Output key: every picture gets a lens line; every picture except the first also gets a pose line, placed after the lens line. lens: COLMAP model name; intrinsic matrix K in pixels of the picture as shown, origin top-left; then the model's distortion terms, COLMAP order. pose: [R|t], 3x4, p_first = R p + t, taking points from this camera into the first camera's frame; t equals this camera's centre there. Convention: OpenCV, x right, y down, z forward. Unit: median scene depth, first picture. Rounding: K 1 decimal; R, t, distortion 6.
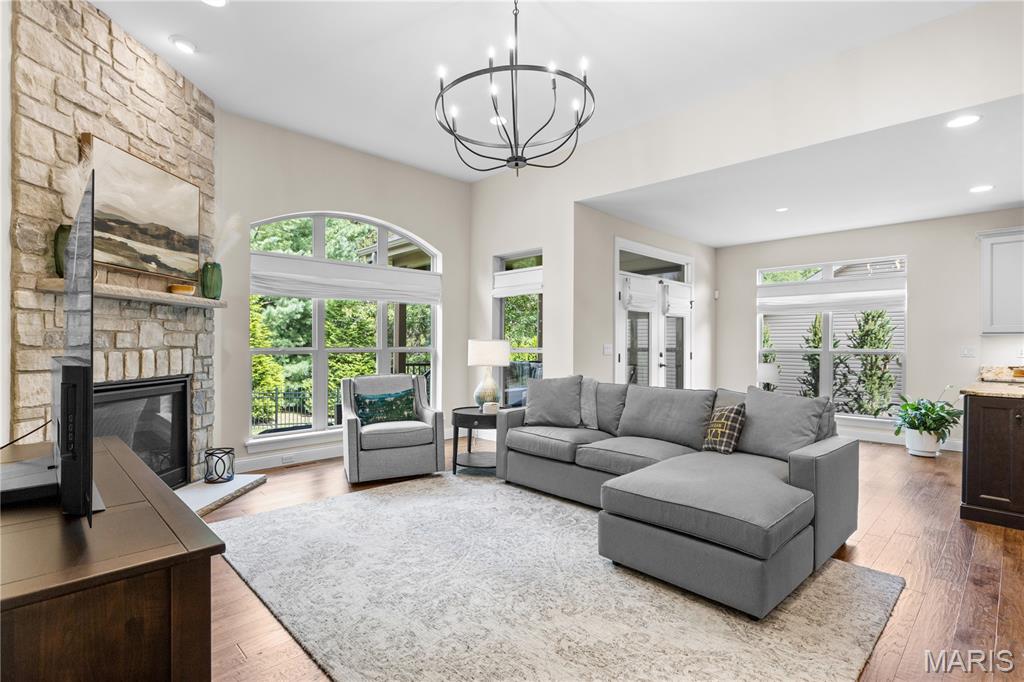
lens RADIAL K [[499.9, 0, 521.5], [0, 499.9, 342.6], [0, 0, 1]] dist [0.006181, 0.001063]
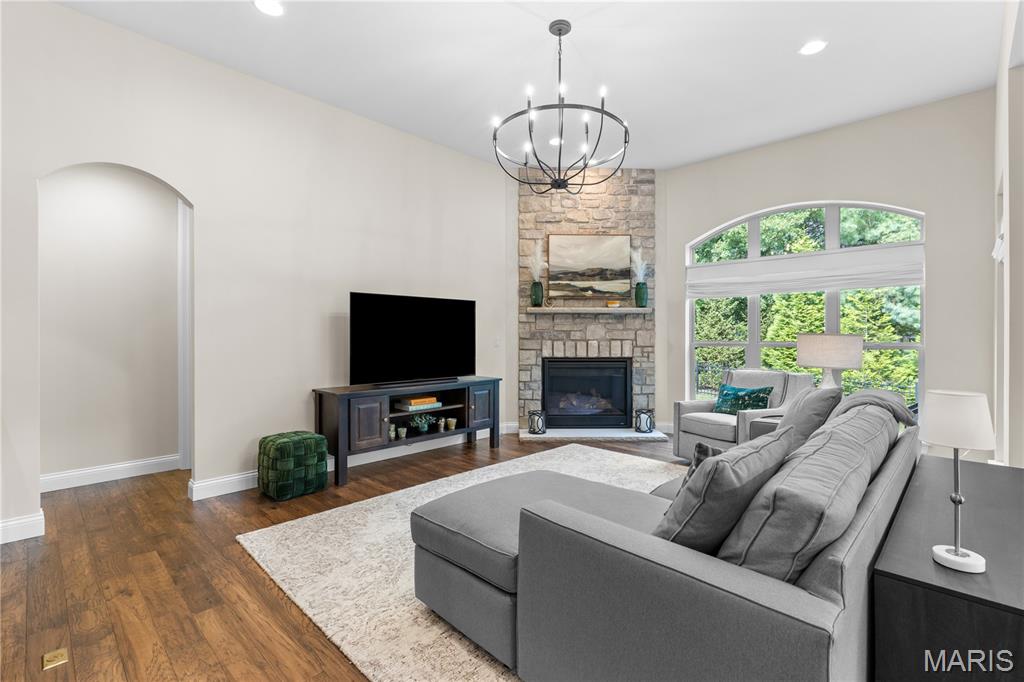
lens RADIAL K [[466.3, 0, 518.7], [0, 466.3, 337.6], [0, 0, 1]] dist [-0.001624, 0.000558]
pose [[0.020597, 0.001705, -0.999786, 0.566219], [-0.002147, 0.999996, 0.001661, 0.000592], [0.999786, 0.002113, 0.020601, 0.462610]]
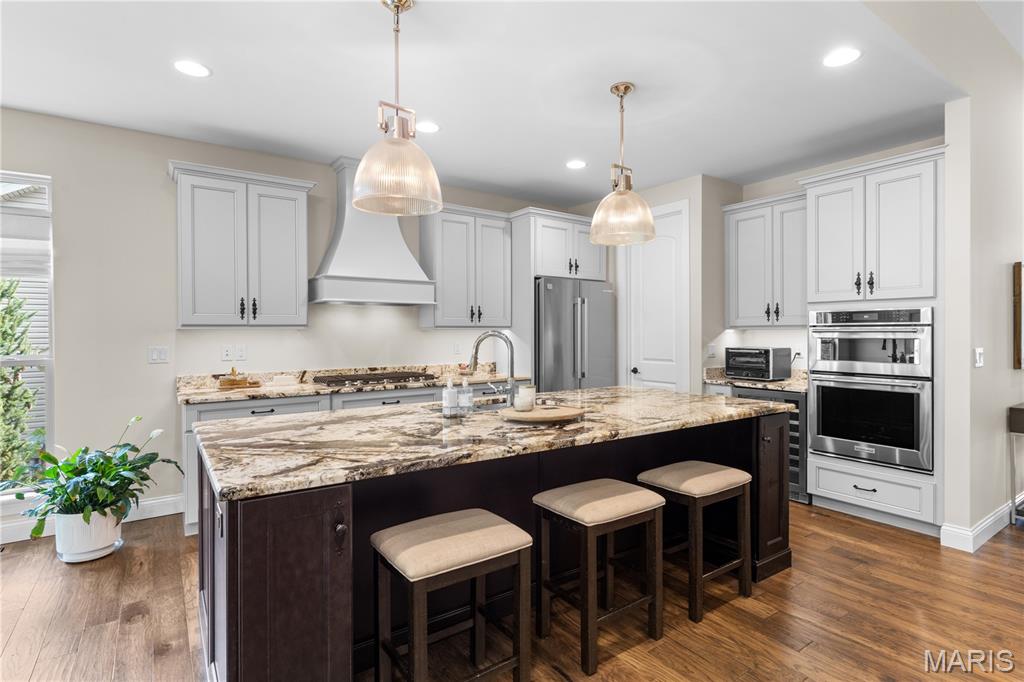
lens RADIAL K [[516.0, 0, 518.5], [0, 516.0, 334.9], [0, 0, 1]] dist [-0.002627, 0.001997]
pose [[0.178296, -0.012935, 0.983892, 0.358027], [0.007157, 0.999904, 0.011849, -0.011541], [-0.983951, 0.004929, 0.178371, 0.471136]]
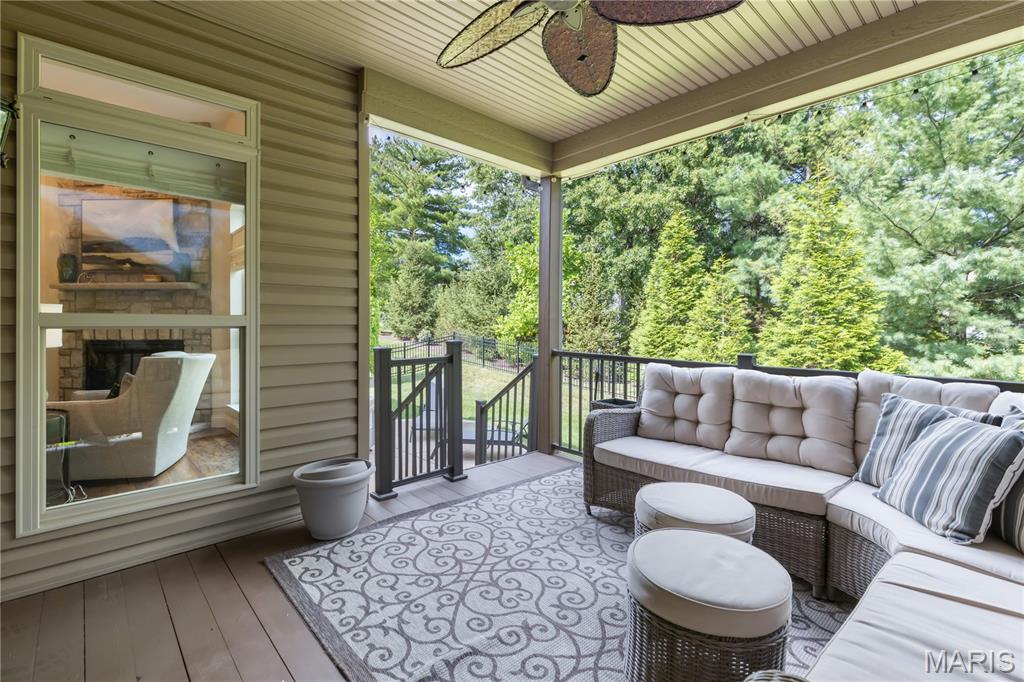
lens RADIAL K [[466.3, 0, 506.9], [0, 466.3, 326.4], [0, 0, 1]] dist [-0.001624, 0.000558]
pose [[-0.051606, -0.001055, -0.998667, 0.392944], [0.001418, 0.999998, -0.001130, 0.021557], [0.998666, -0.001475, -0.051605, 1.423407]]
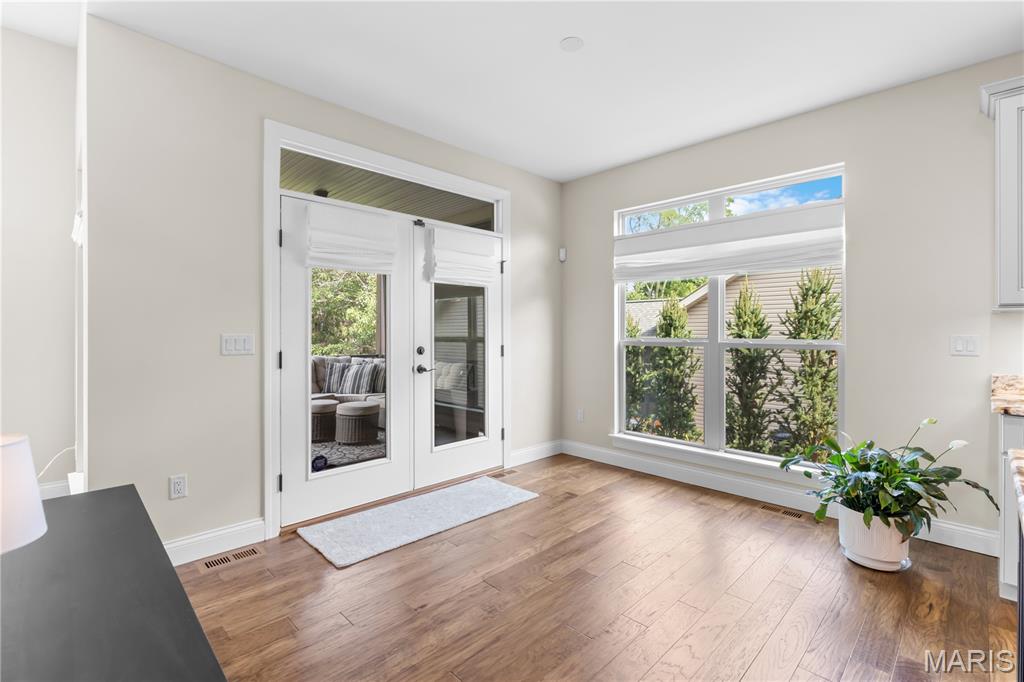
lens RADIAL K [[466.3, 0, 514.9], [0, 466.3, 330.0], [0, 0, 1]] dist [-0.001624, 0.000558]
pose [[0.999982, -0.004362, -0.004115, 0.473201], [0.004362, 0.999990, -0.000049, 0.001569], [0.004115, 0.000031, 0.999992, 0.569914]]
